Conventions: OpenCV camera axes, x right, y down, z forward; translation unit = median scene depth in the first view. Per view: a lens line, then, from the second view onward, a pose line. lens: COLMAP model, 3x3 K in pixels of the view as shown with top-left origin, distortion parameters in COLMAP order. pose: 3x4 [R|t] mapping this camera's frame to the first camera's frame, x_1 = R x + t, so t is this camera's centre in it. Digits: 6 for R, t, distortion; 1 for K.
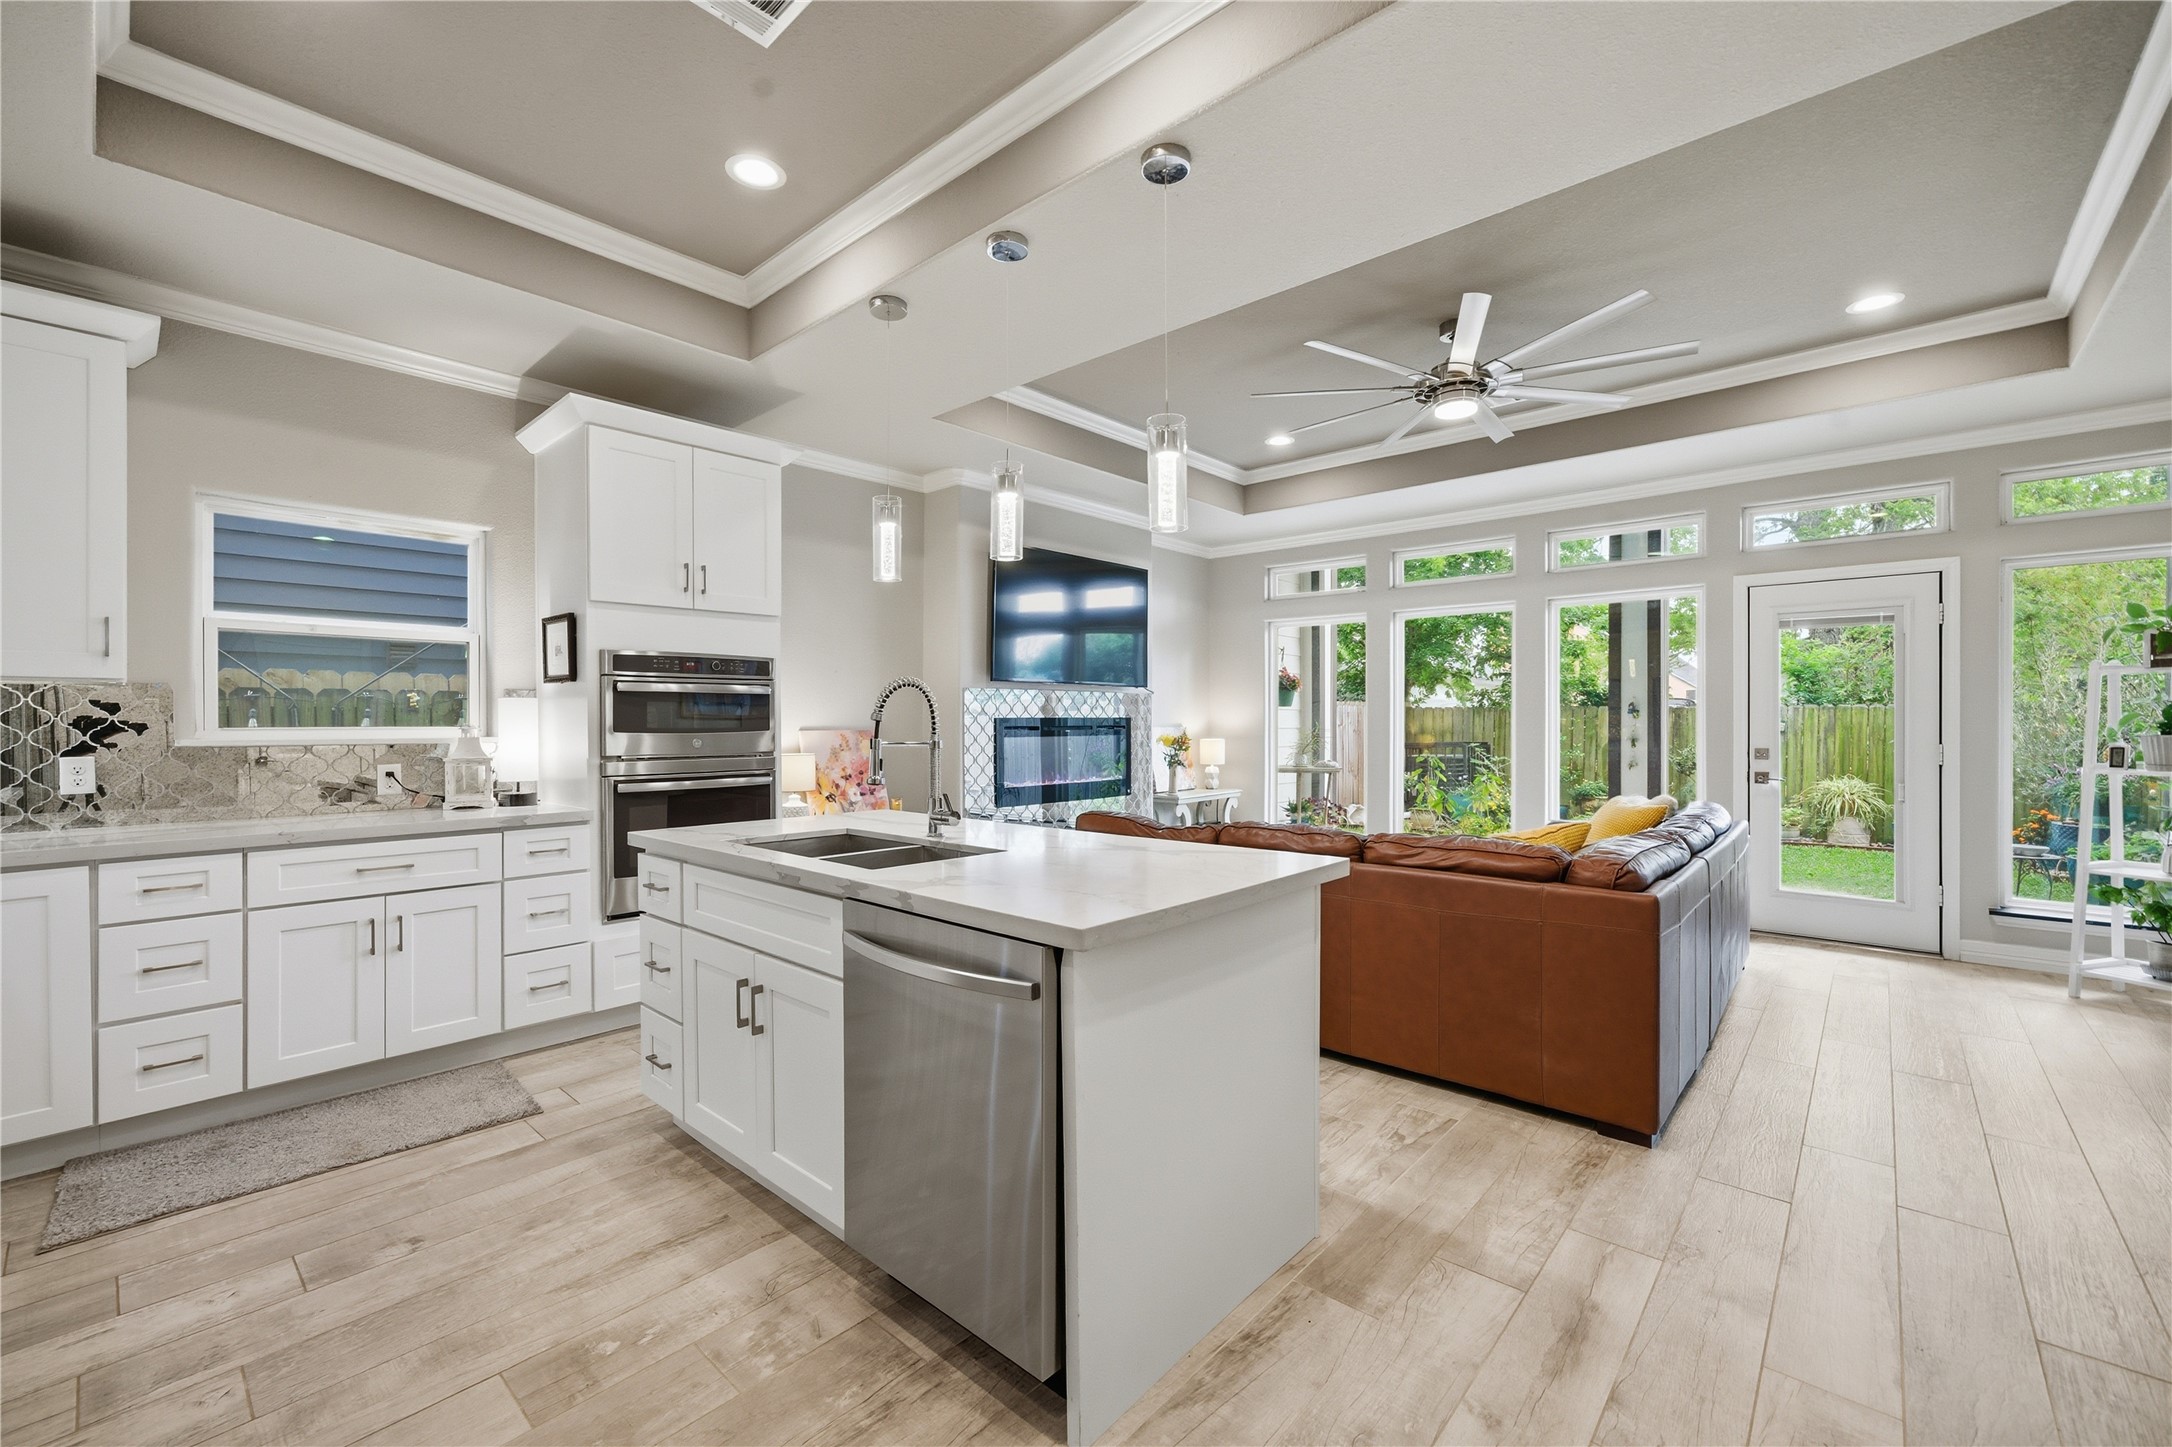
lens RADIAL K [[877.4, 0, 1096.1], [0, 877.4, 718.9], [0, 0, 1]] dist [-0.002036, 0.000009]
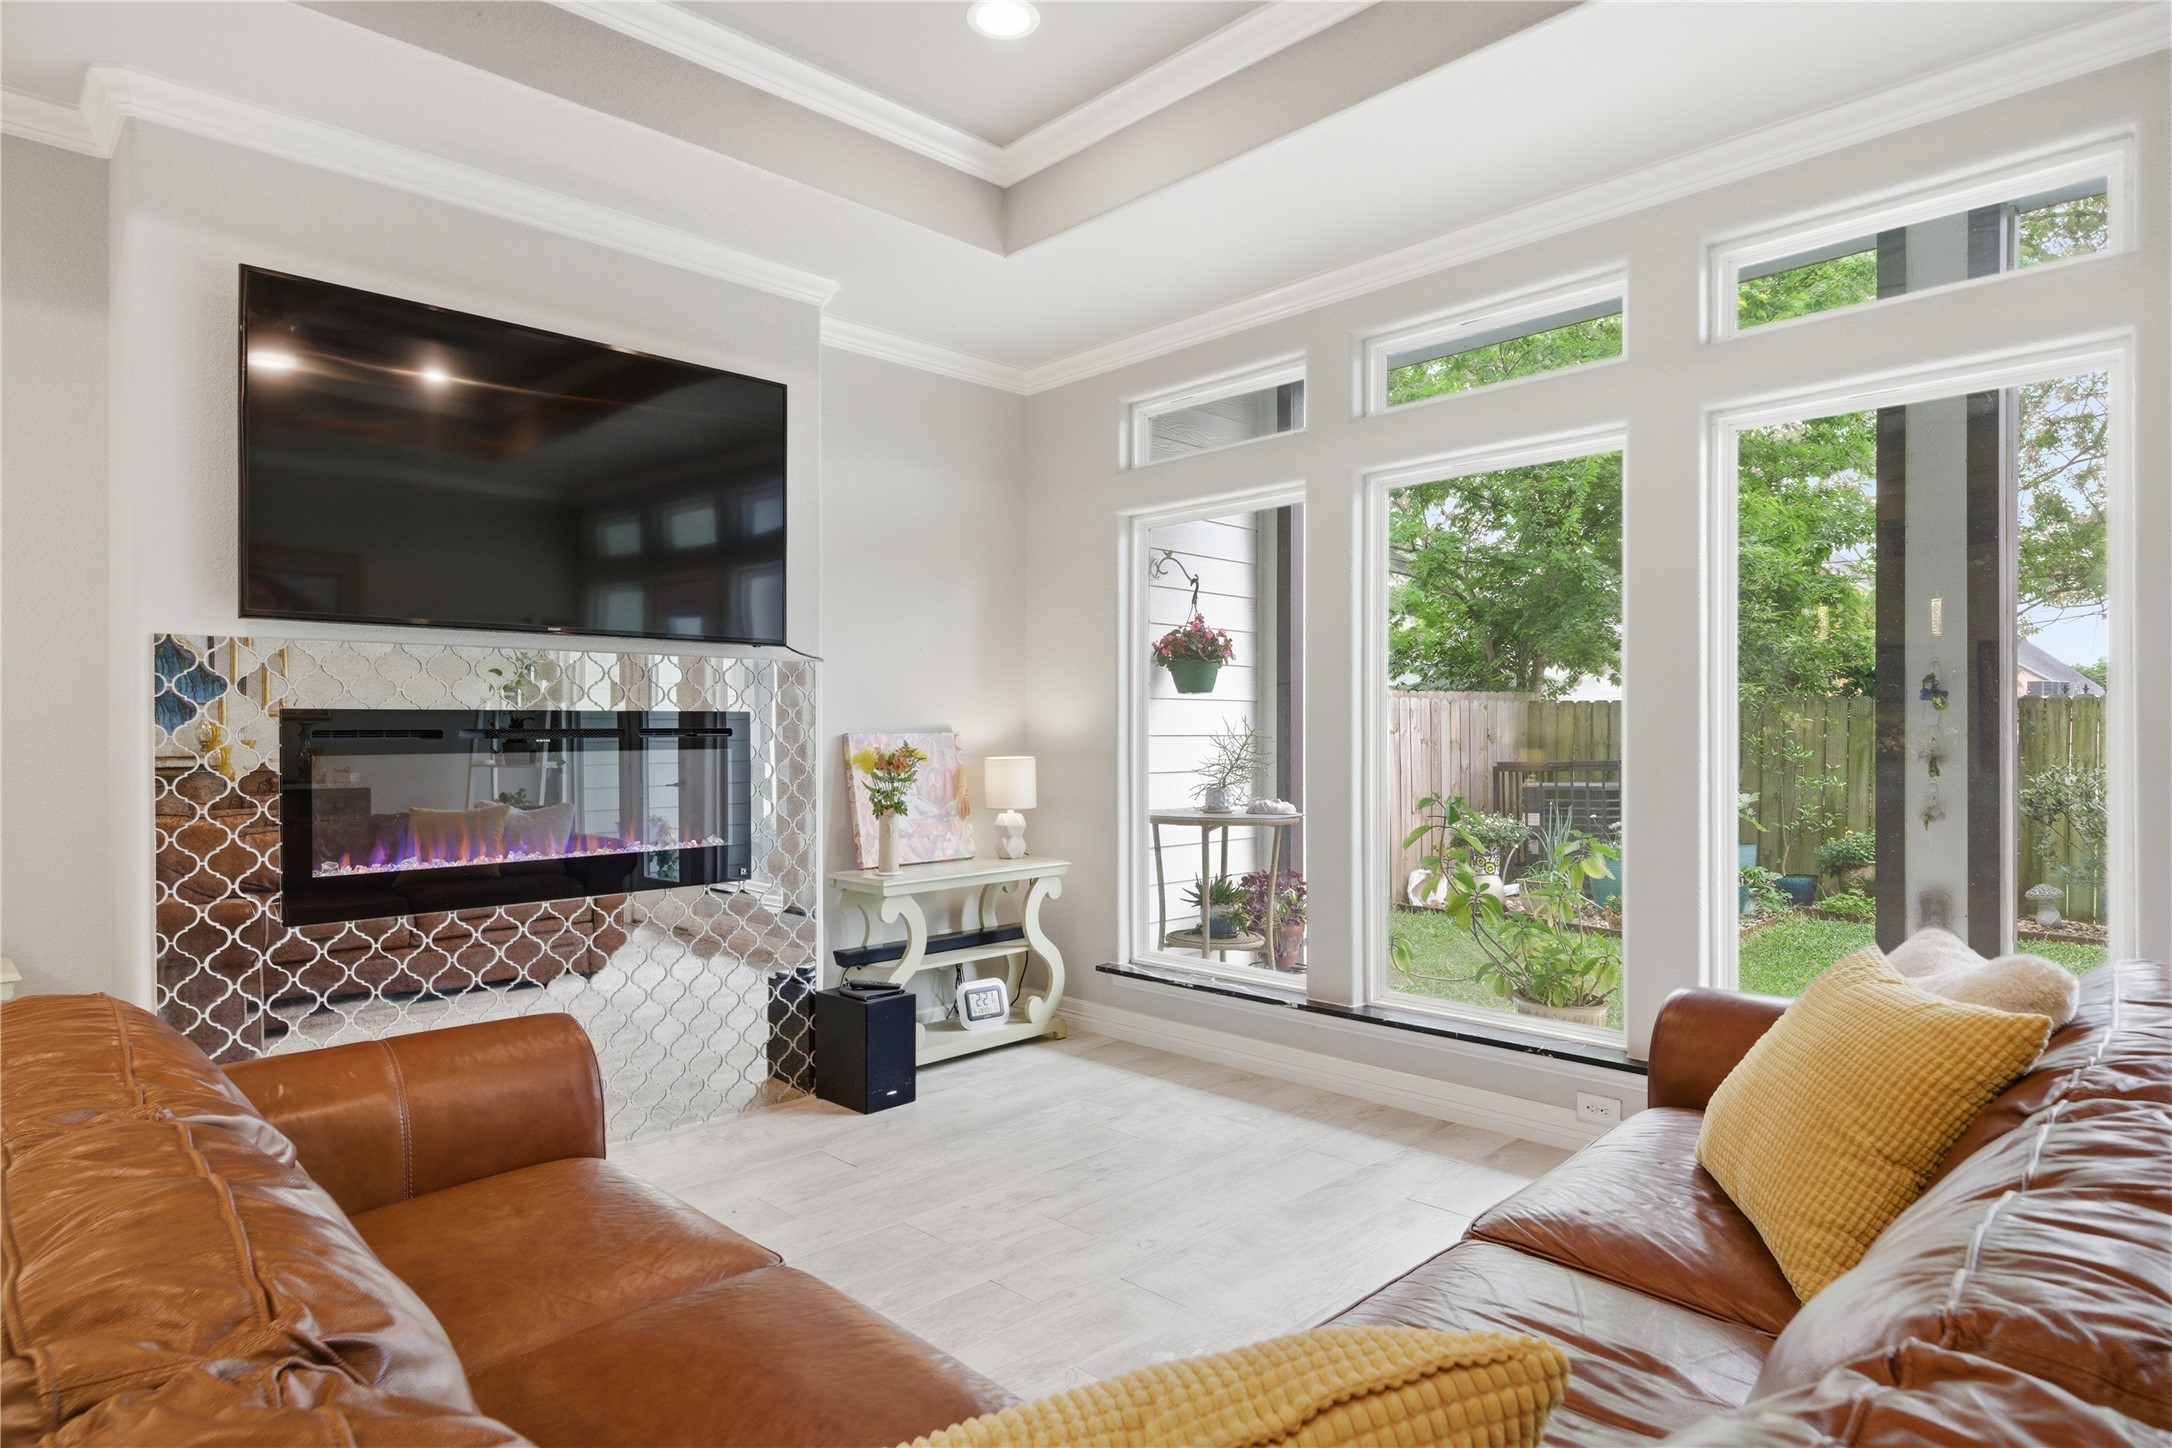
lens RADIAL K [[1187.6, 0, 1076.1], [0, 1187.6, 736.2], [0, 0, 1]] dist [0.044661, -0.000233]
pose [[0.997390, -0.000905, -0.072192, 0.218936], [0.001591, 0.999954, 0.009440, 0.005626], [0.072180, -0.009530, 0.997346, 0.347347]]
